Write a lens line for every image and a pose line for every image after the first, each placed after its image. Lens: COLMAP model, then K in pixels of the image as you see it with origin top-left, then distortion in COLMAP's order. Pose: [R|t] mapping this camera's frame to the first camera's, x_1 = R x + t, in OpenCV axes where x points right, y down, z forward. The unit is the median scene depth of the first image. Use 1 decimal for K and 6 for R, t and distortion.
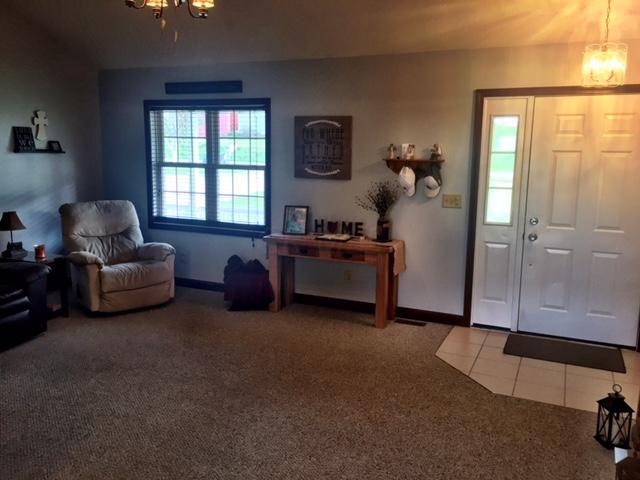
lens RADIAL K [[546.5, 0, 320.9], [0, 546.5, 241.0], [0, 0, 1]] dist [0.028936, -0.016930]
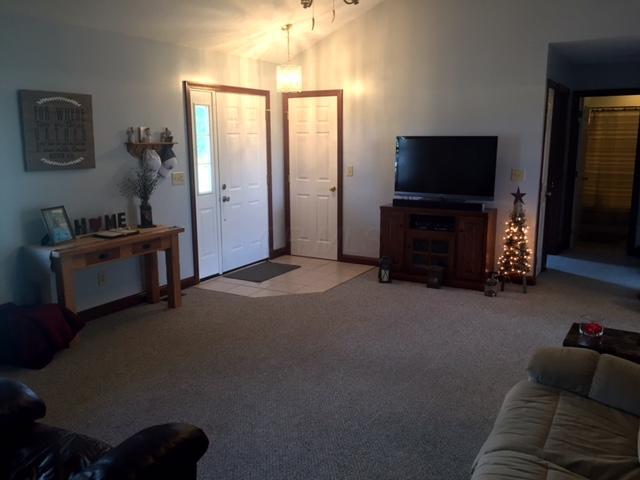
lens RADIAL K [[546.5, 0, 322.0], [0, 546.5, 239.6], [0, 0, 1]] dist [0.028936, -0.016930]
pose [[0.102148, -0.202001, 0.974044, -0.794565], [0.164078, 0.969176, 0.183785, -0.103043], [-0.981144, 0.141046, 0.132144, 0.542548]]
